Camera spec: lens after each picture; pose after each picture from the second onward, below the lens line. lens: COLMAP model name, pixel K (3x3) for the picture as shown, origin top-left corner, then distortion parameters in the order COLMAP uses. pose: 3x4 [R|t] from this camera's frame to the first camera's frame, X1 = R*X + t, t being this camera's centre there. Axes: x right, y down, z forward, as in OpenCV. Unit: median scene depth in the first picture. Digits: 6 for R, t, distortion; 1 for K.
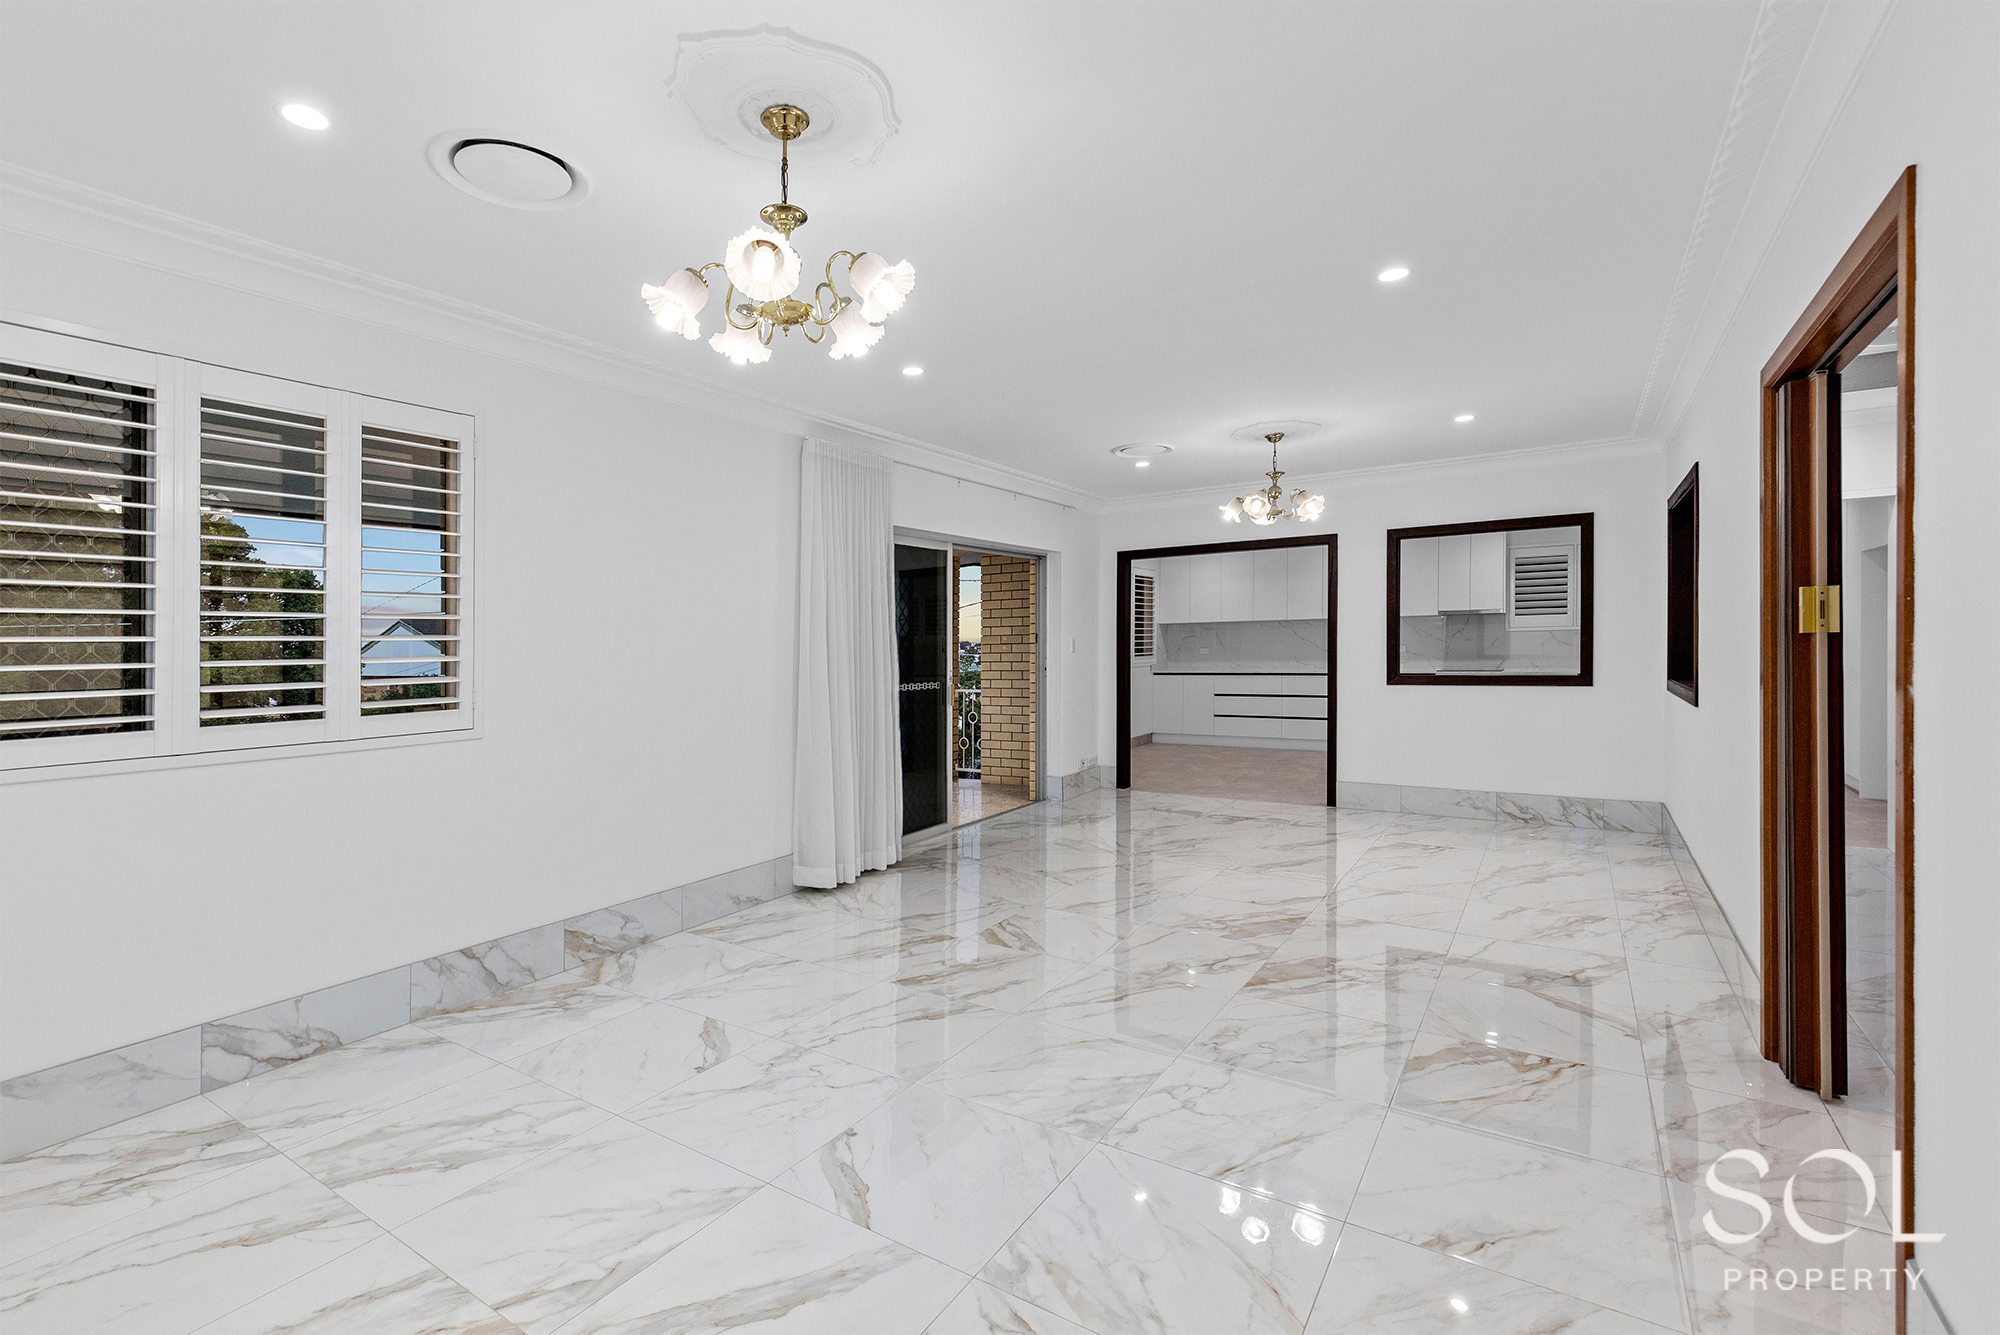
lens RADIAL K [[875.9, 0, 990.6], [0, 875.9, 659.1], [0, 0, 1]] dist [0.000663, -0.000178]
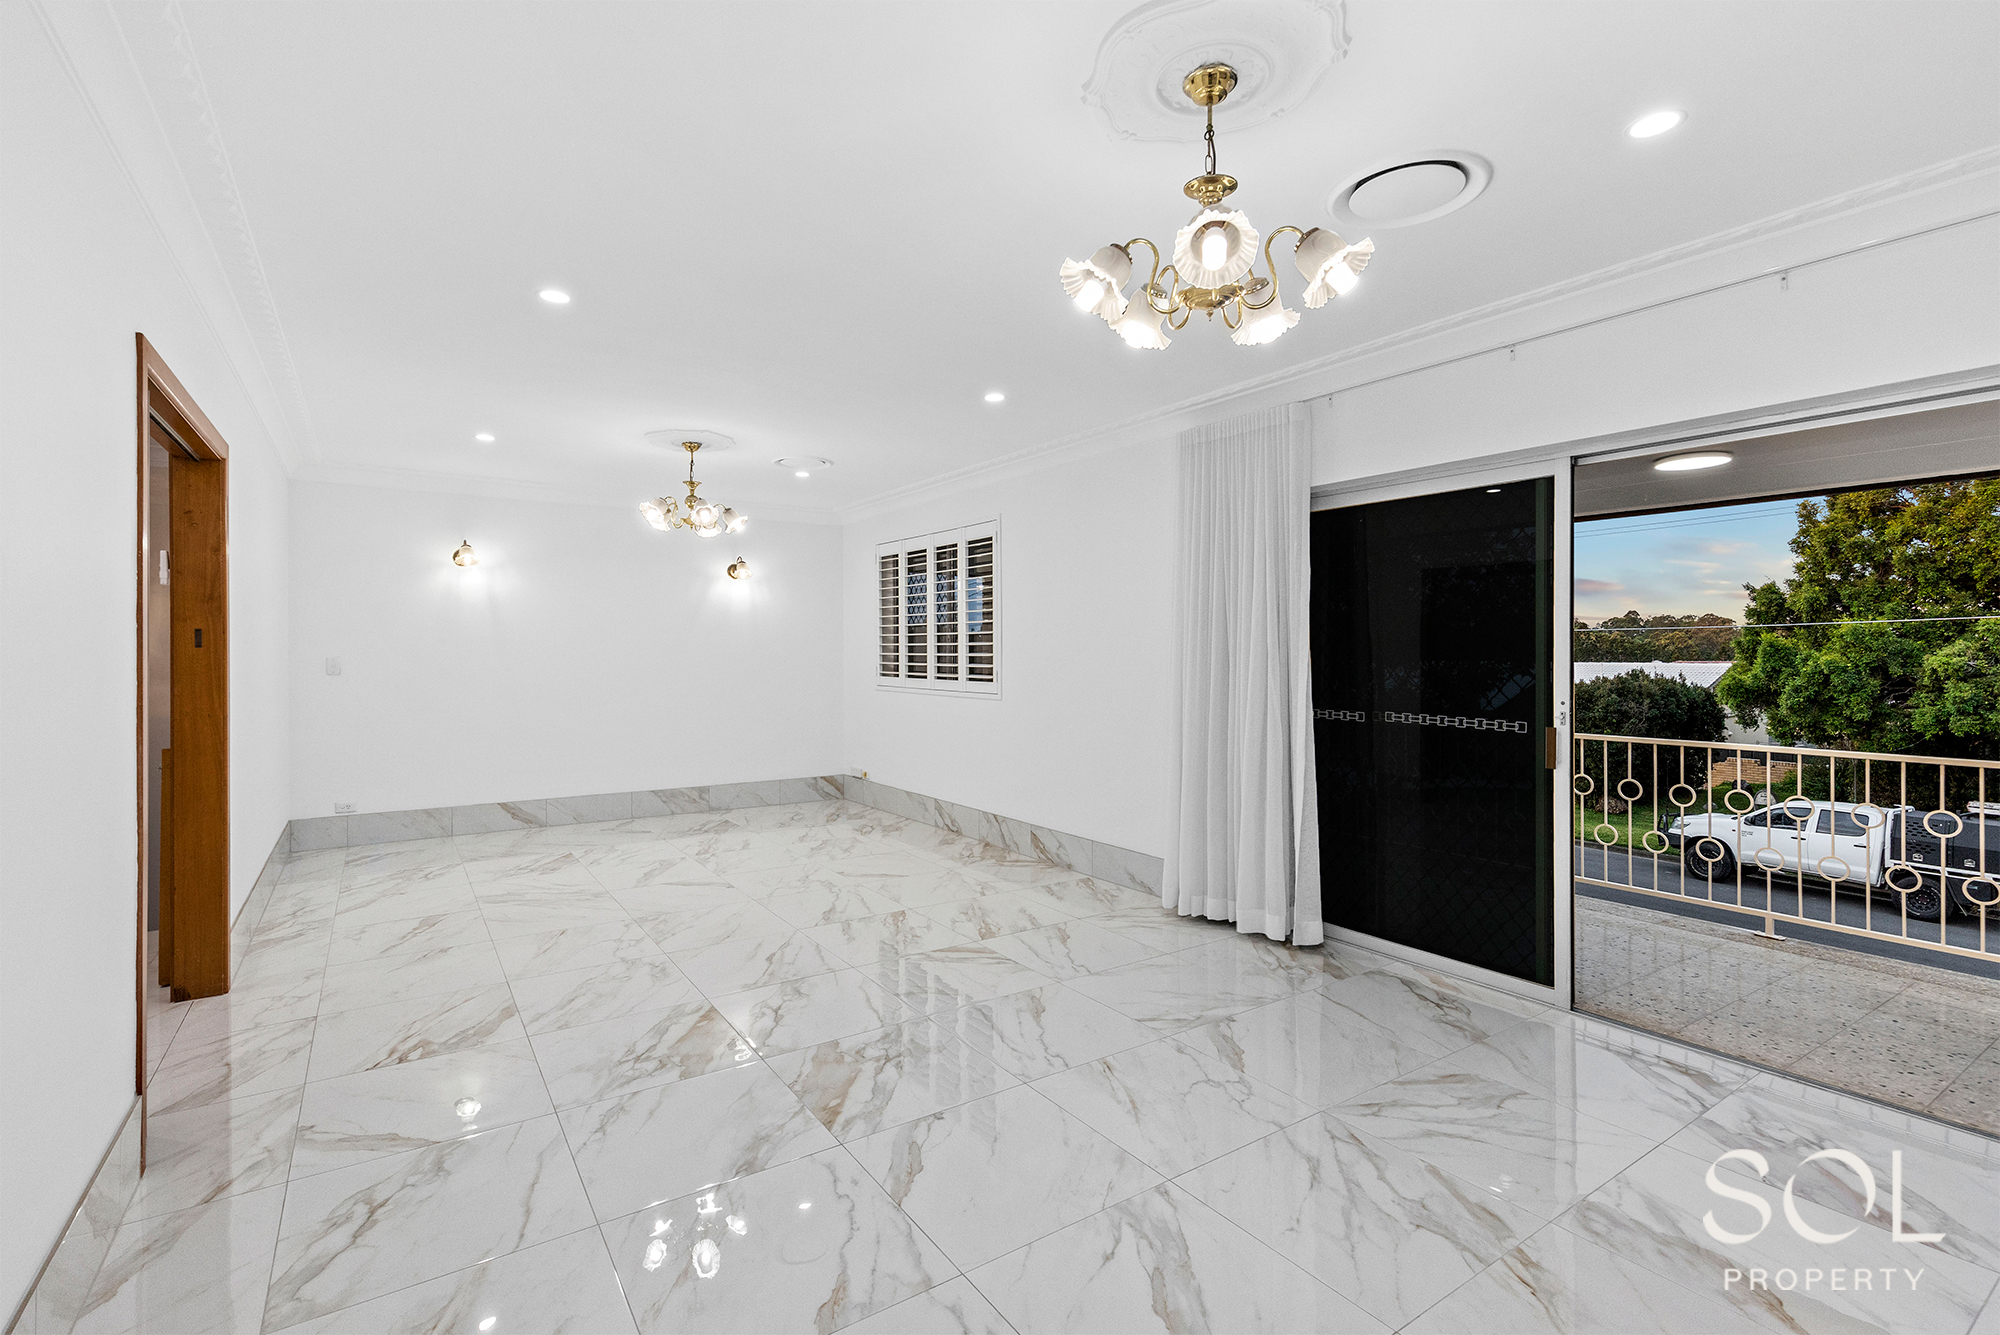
lens RADIAL K [[926.0, 0, 995.9], [0, 926.0, 638.8], [0, 0, 1]] dist [0.027270, -0.000260]
pose [[-0.394007, 0.010690, -0.919045, 1.145312], [-0.005242, 0.999890, 0.013878, -0.060021], [0.919093, 0.010286, -0.393907, 1.730183]]
